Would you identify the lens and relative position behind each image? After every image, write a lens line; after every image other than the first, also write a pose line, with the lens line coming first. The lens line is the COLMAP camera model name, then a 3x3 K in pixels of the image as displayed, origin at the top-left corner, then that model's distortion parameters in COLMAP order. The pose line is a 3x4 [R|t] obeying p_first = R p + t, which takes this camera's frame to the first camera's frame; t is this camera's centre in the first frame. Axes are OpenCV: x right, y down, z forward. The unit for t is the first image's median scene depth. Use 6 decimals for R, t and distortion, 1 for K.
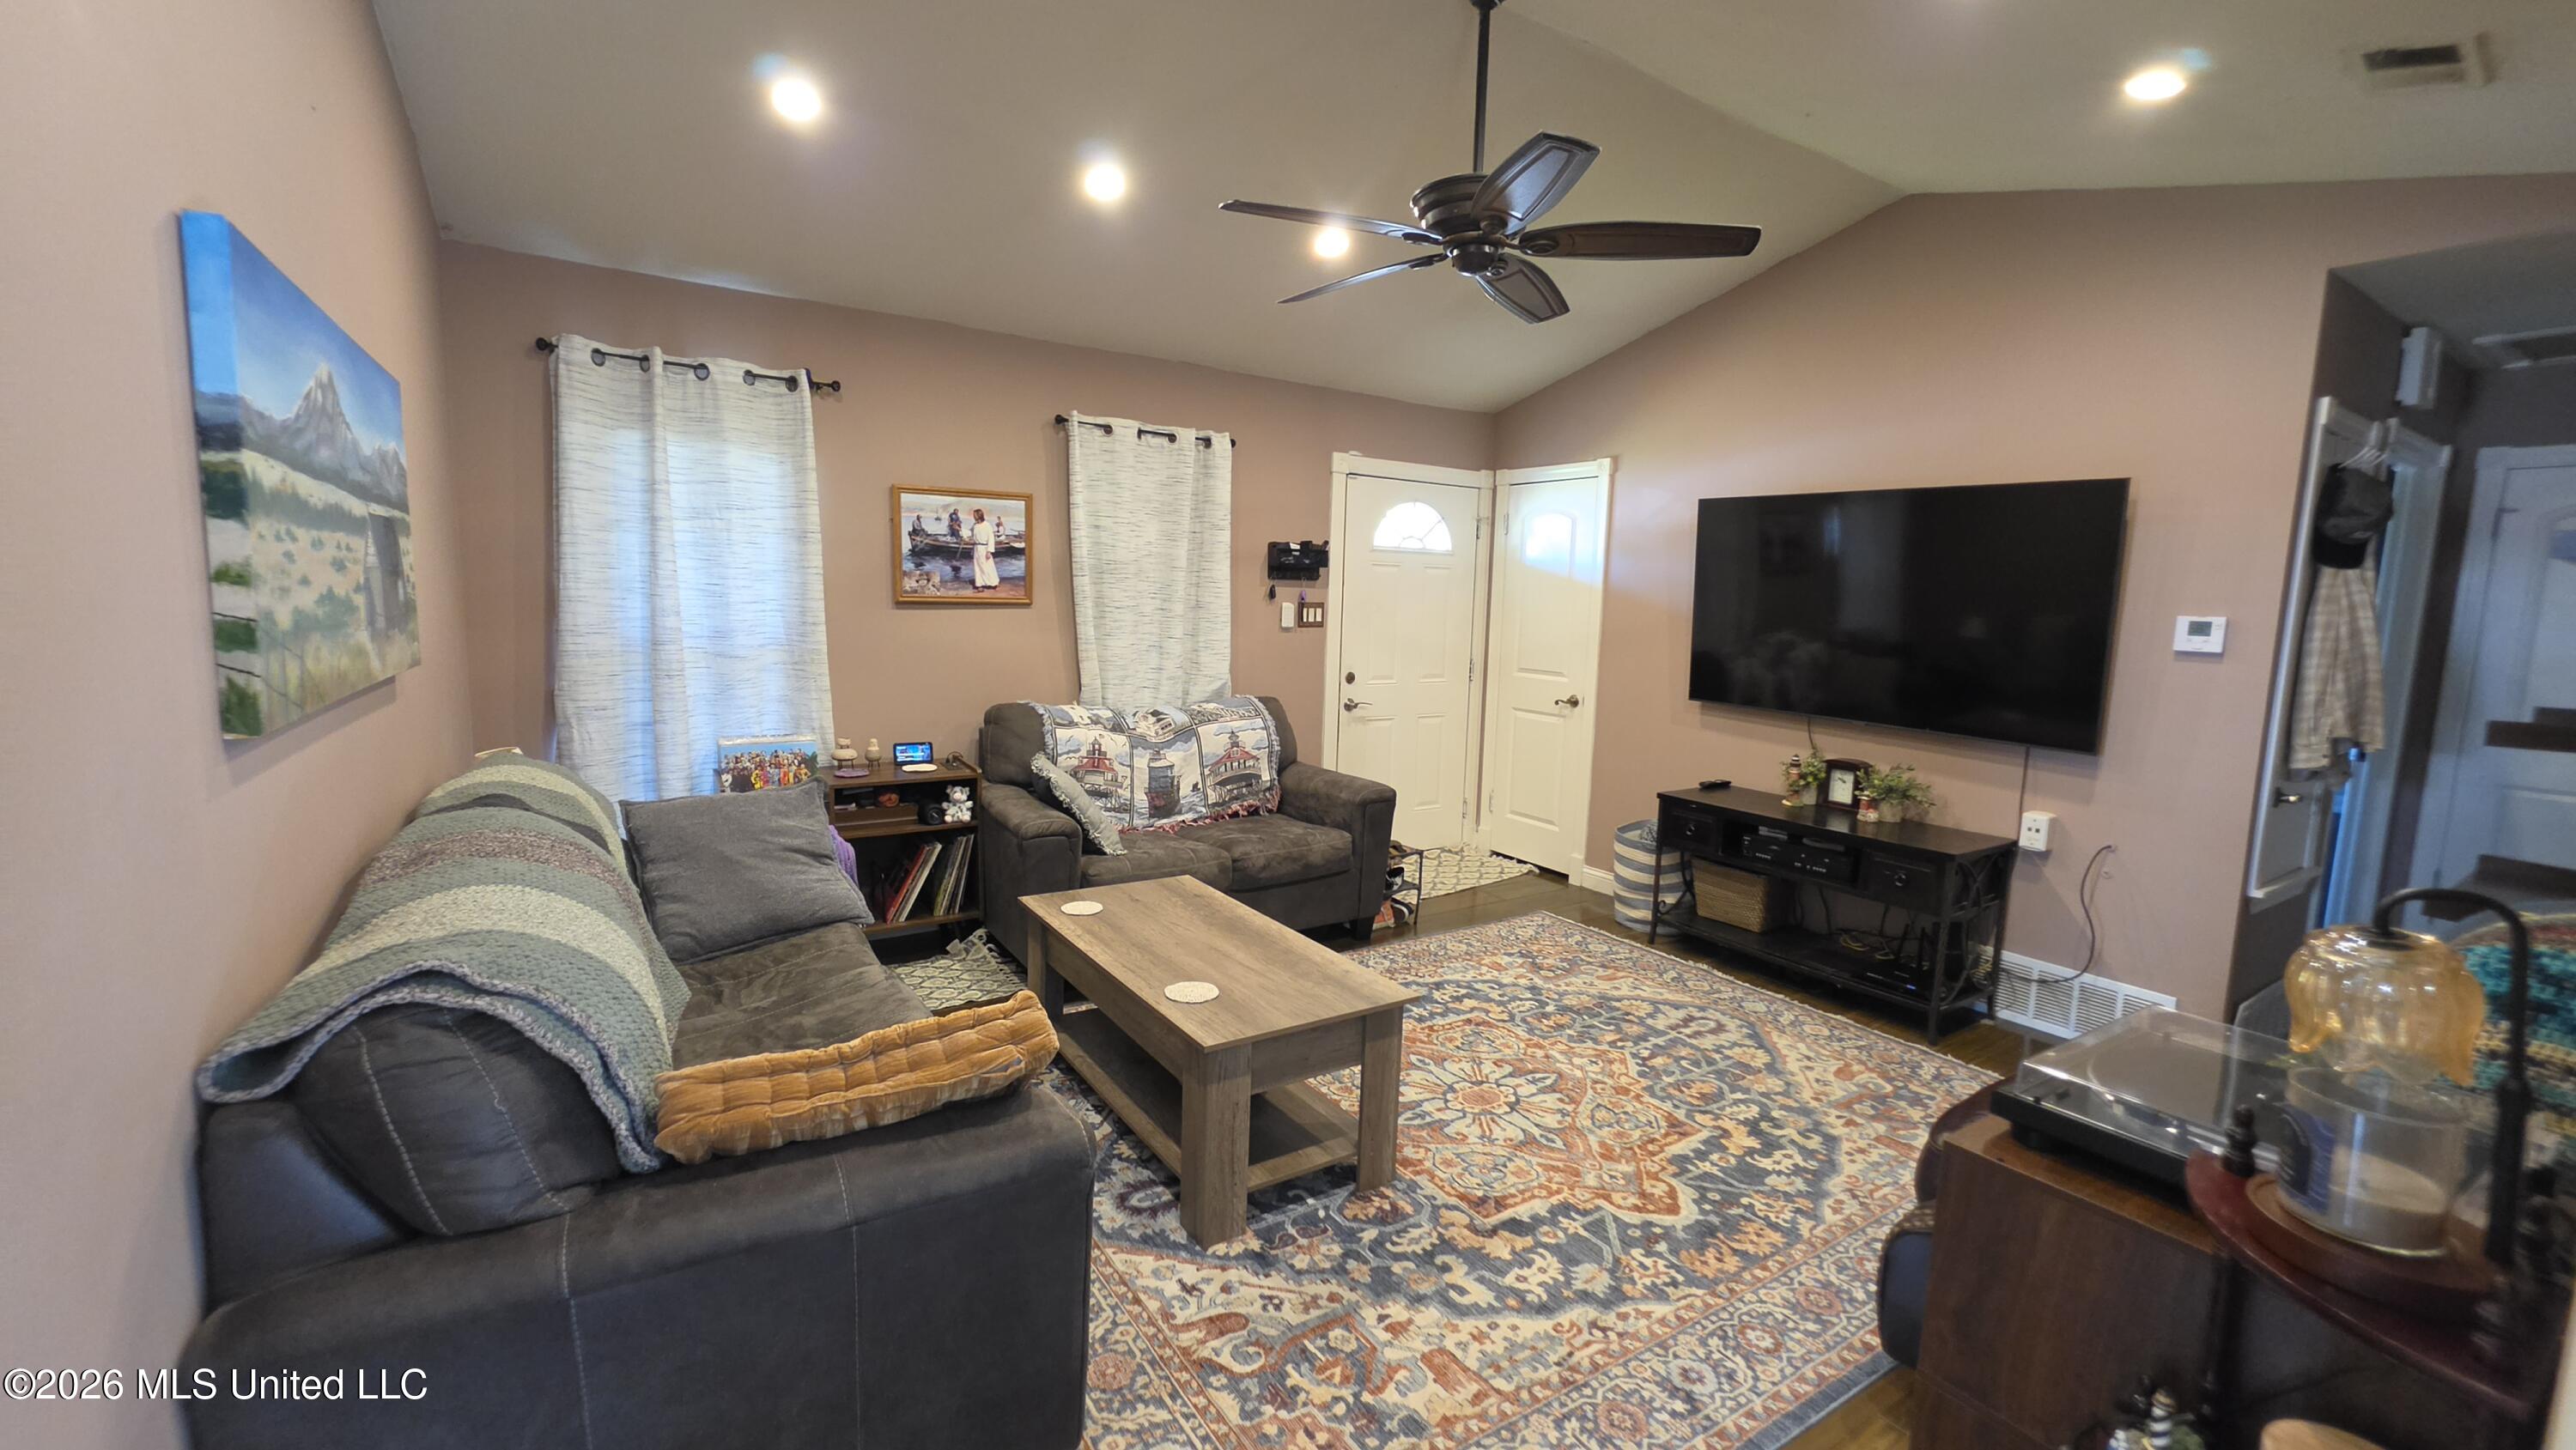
lens RADIAL K [[1033.5, 0, 1286.2], [0, 1033.5, 712.6], [0, 0, 1]] dist [-0.001812, -0.000448]
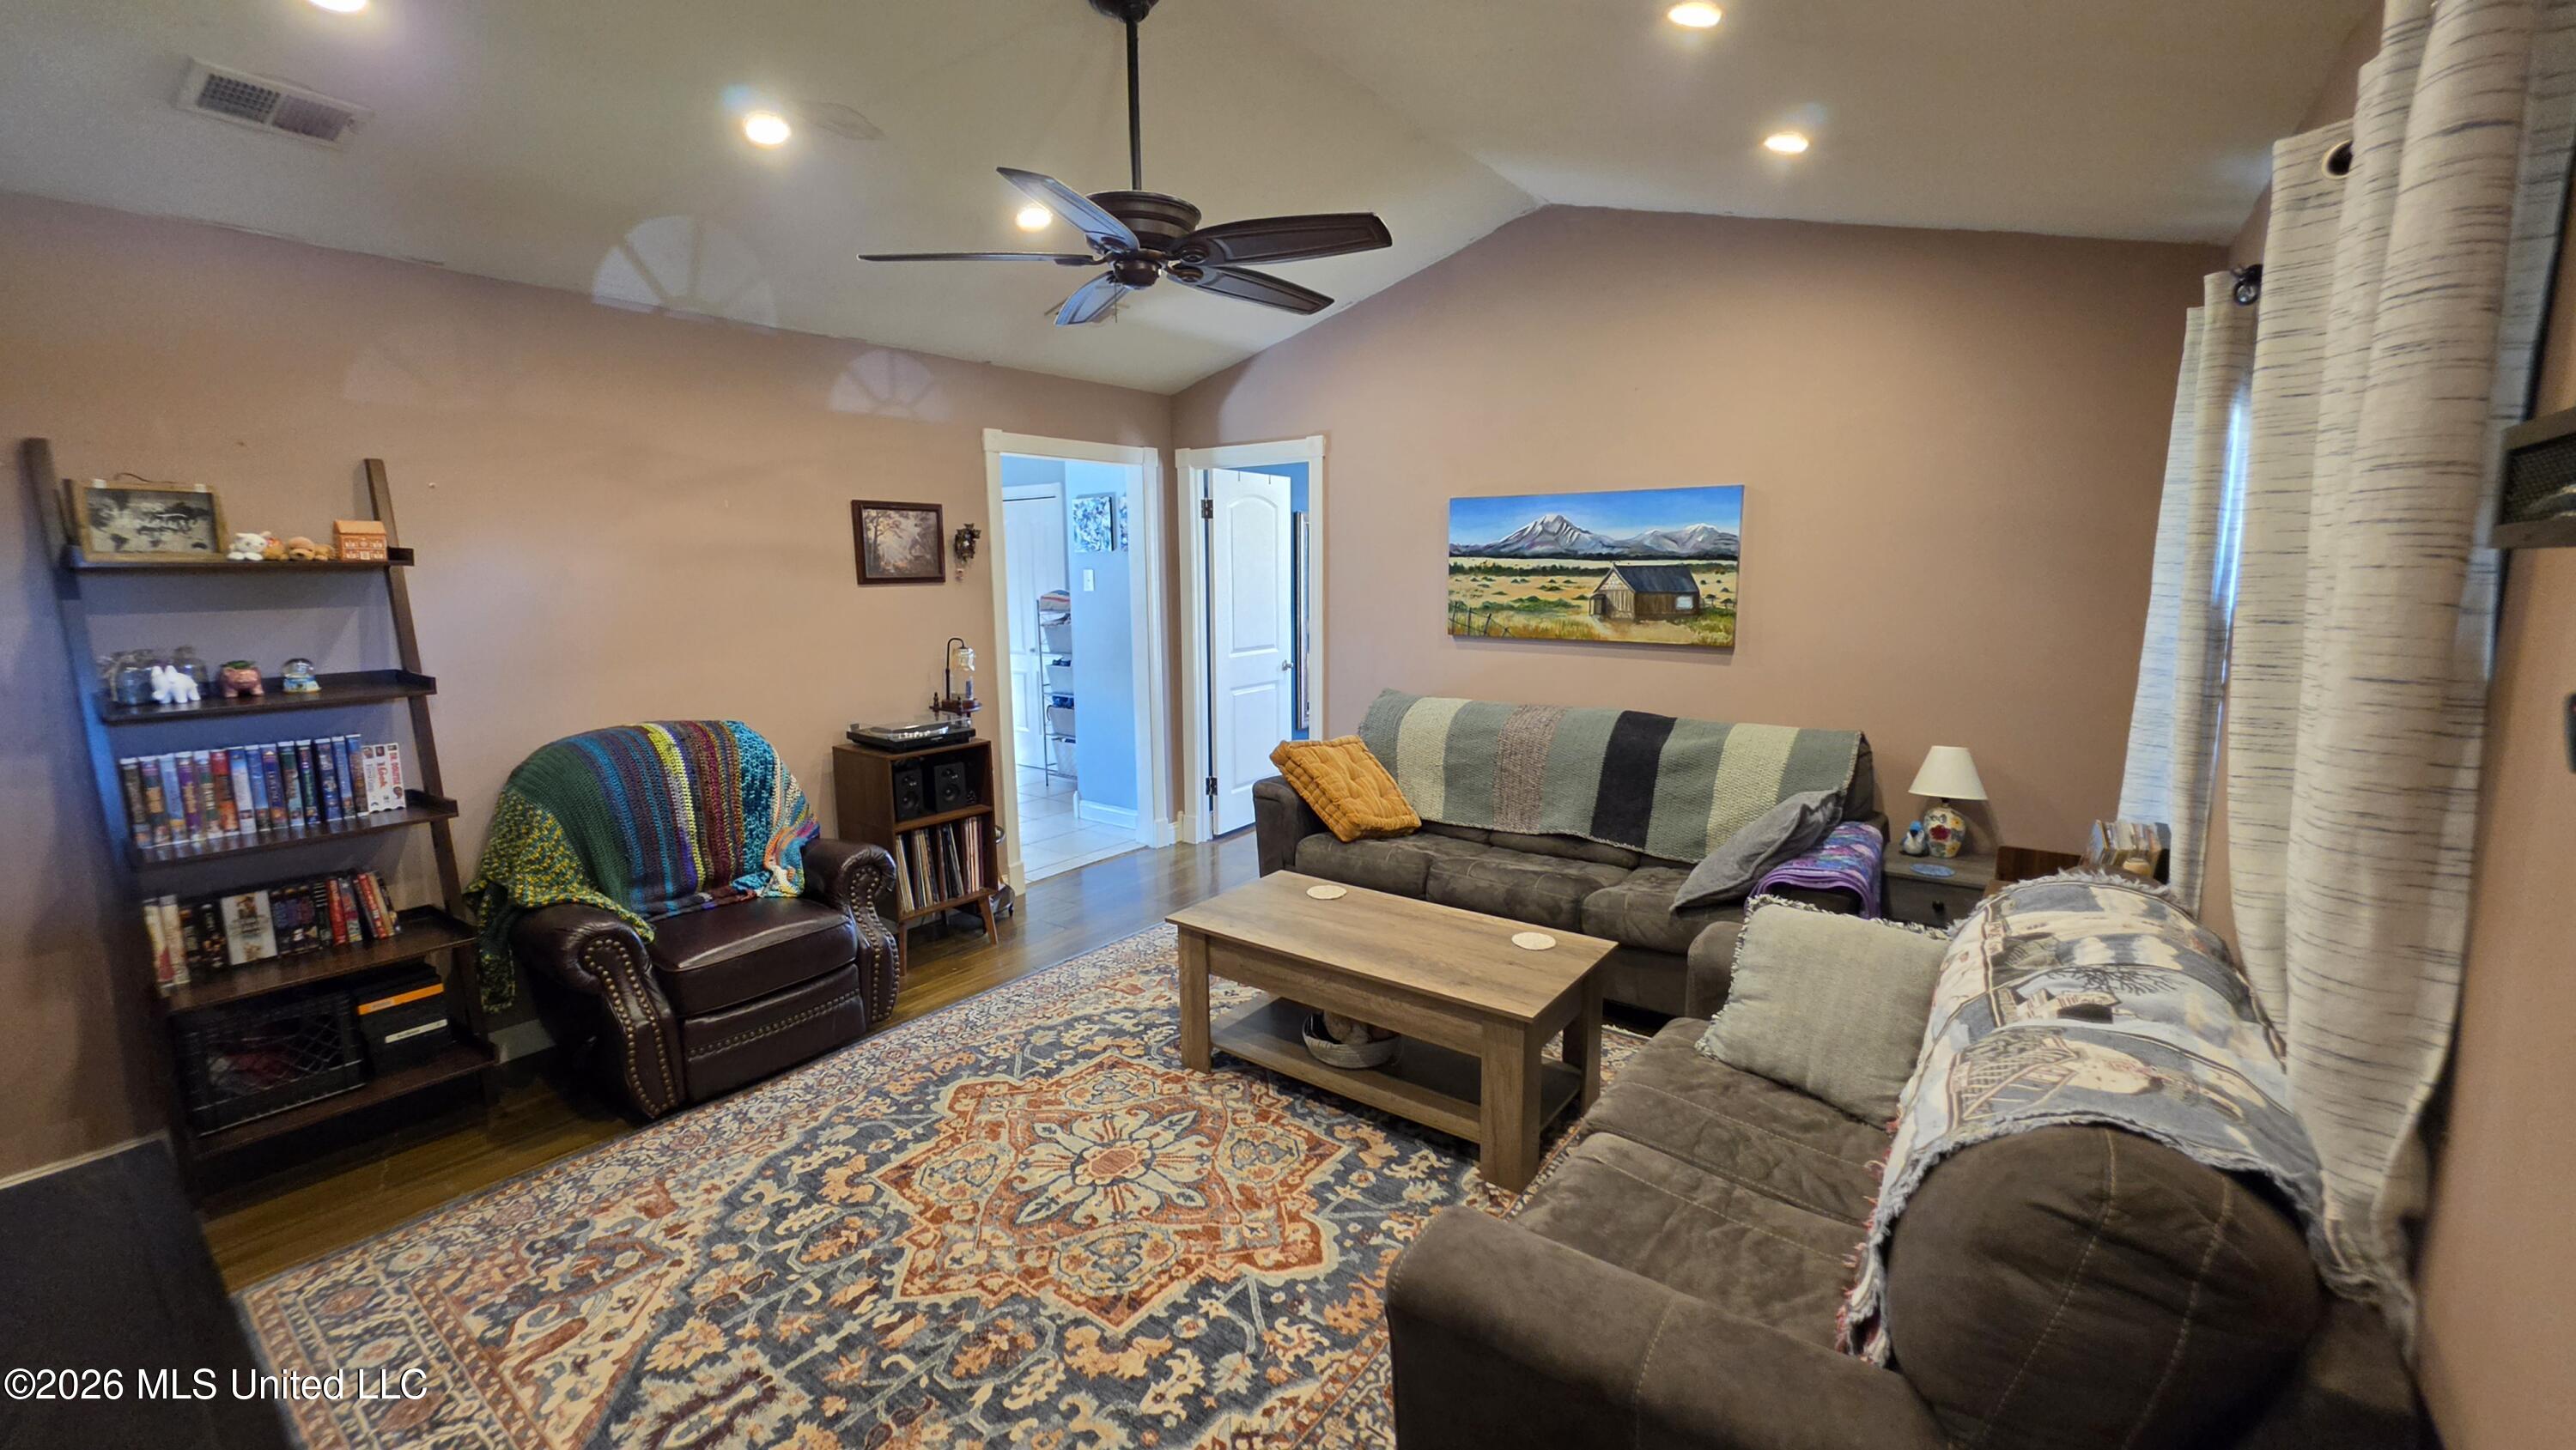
lens RADIAL K [[1033.5, 0, 1294.5], [0, 1033.5, 725.4], [0, 0, 1]] dist [-0.001812, -0.000448]
pose [[-0.937909, 0.032012, -0.345401, 0.255685], [-0.059928, 0.965807, 0.252242, -0.177061], [0.341666, 0.257279, -0.903920, 1.333026]]
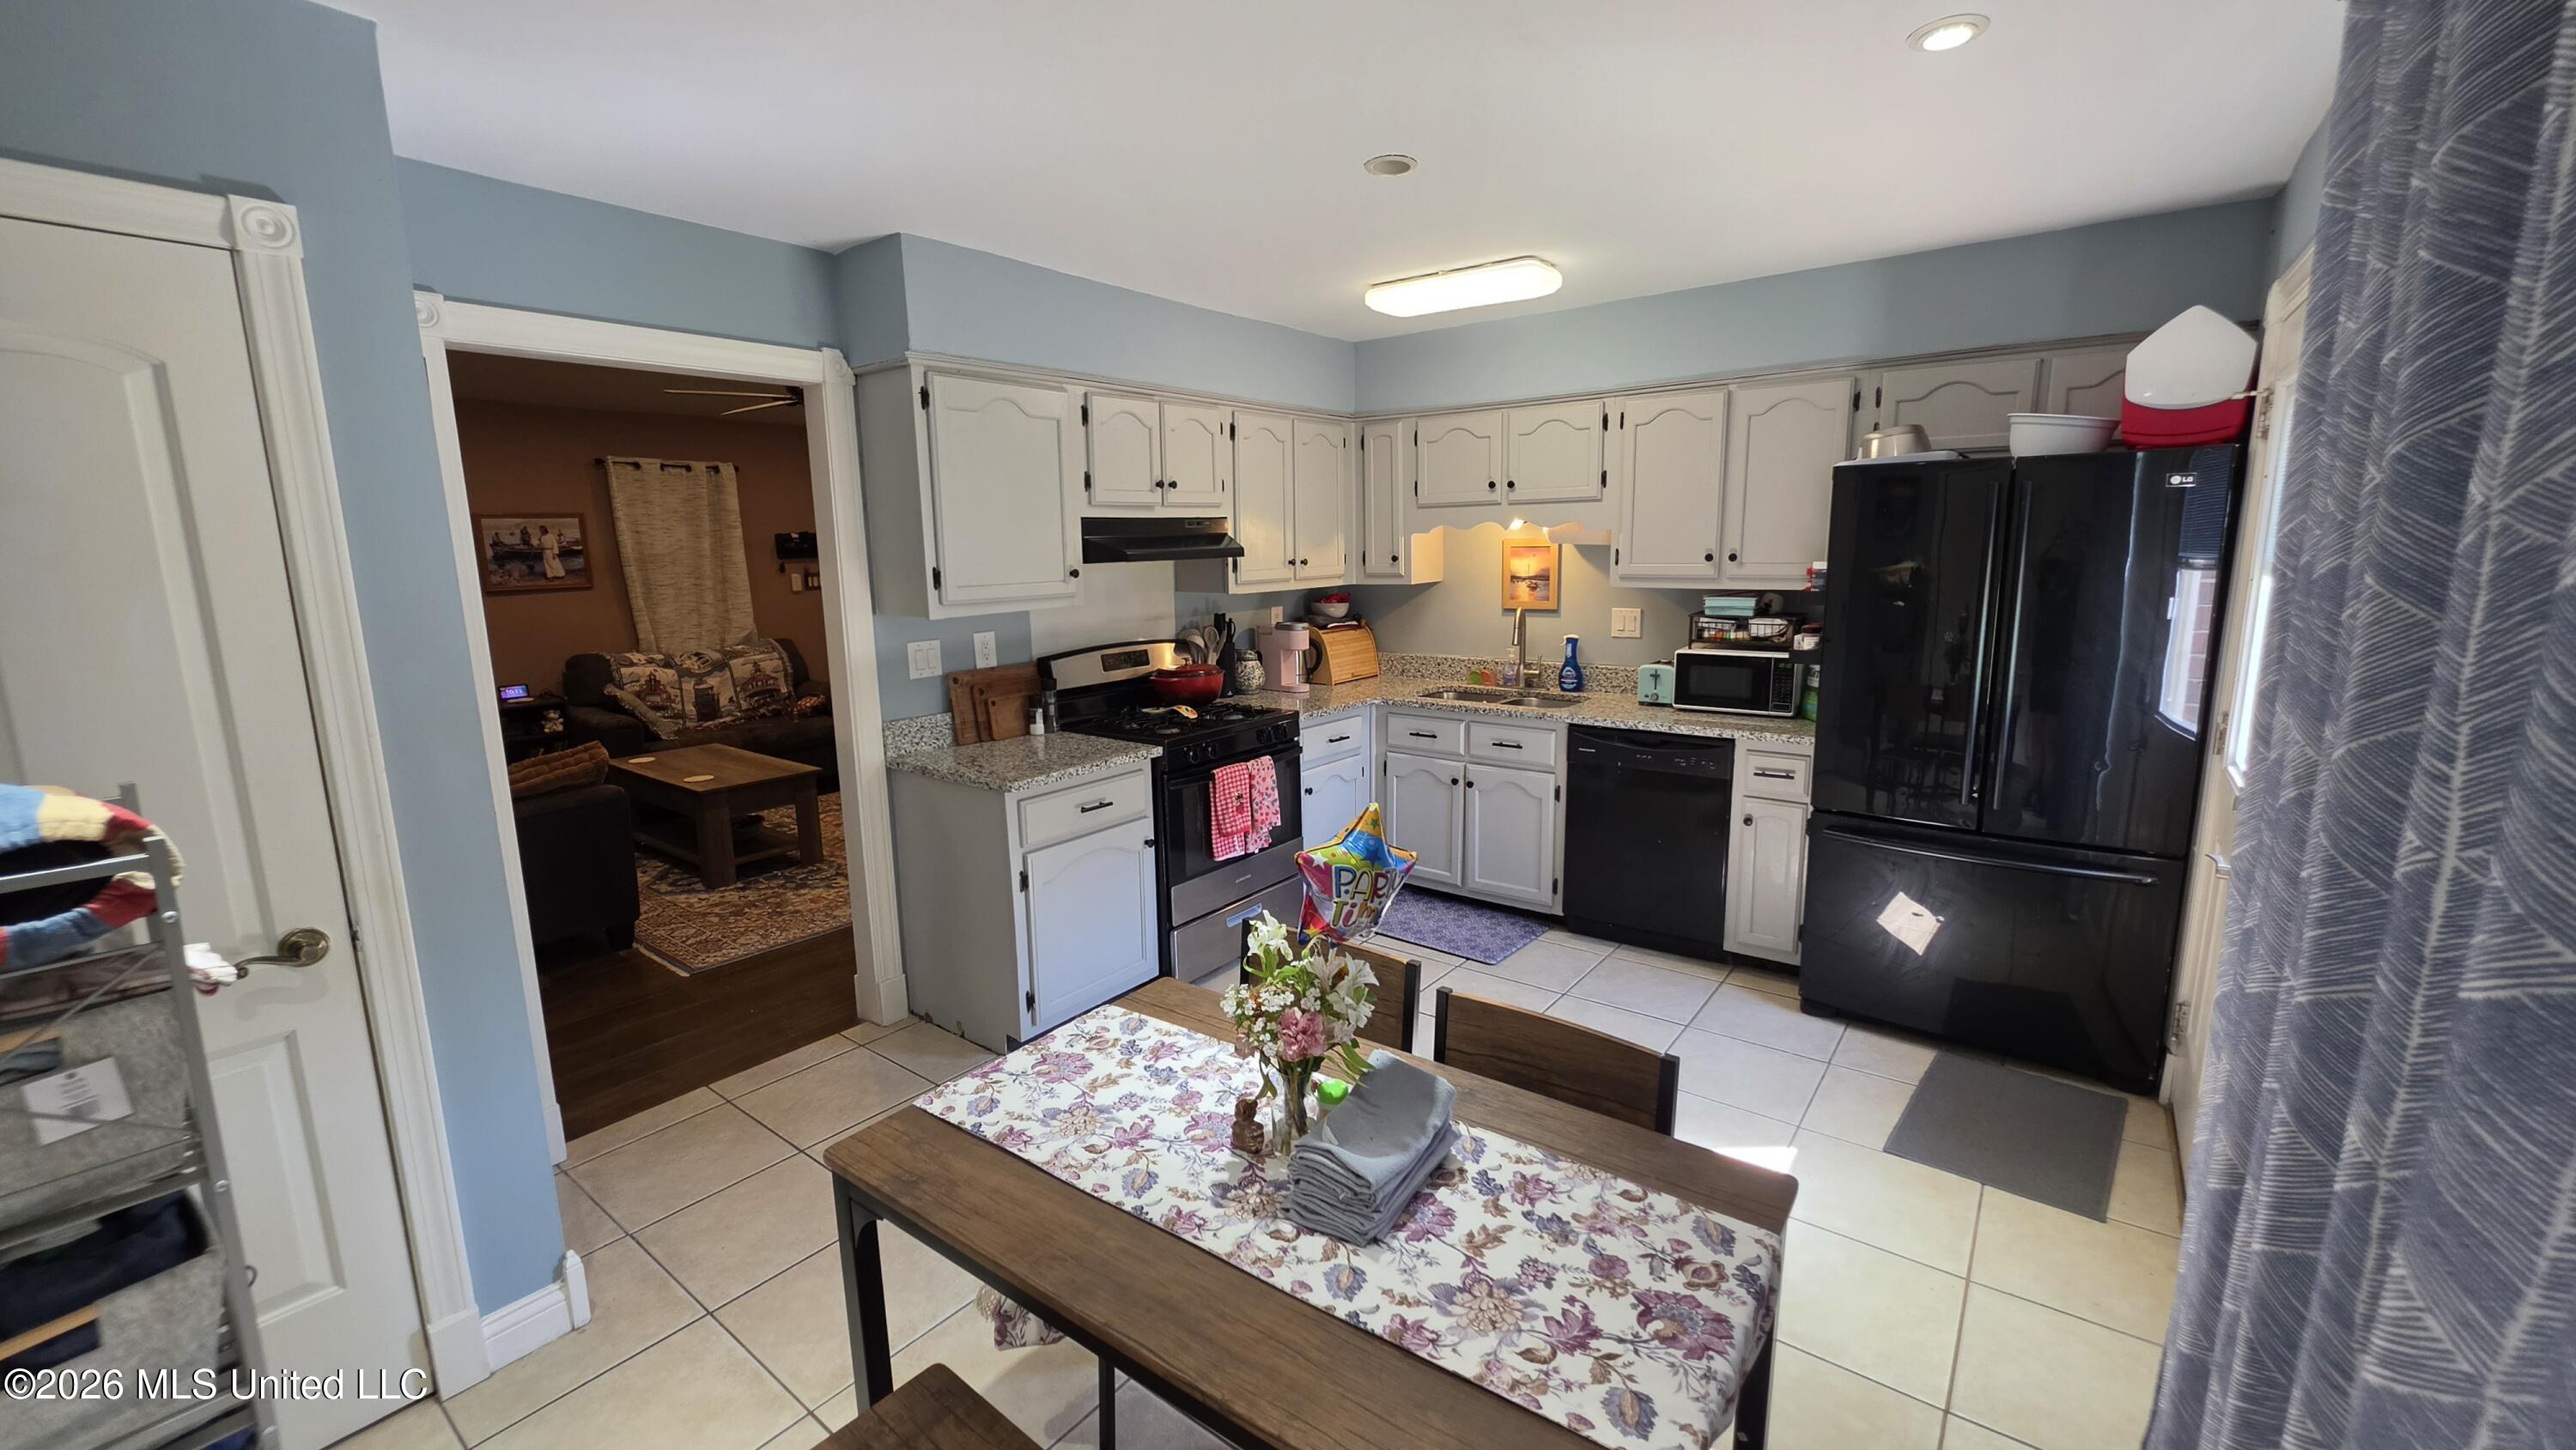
lens RADIAL K [[1033.5, 0, 1287.4], [0, 1033.5, 719.8], [0, 0, 1]] dist [-0.001812, -0.000448]
pose [[0.945935, -0.100660, 0.308341, 0.238442], [0.081726, 0.993922, 0.073751, 0.061330], [-0.313890, -0.044564, 0.948413, -0.786814]]
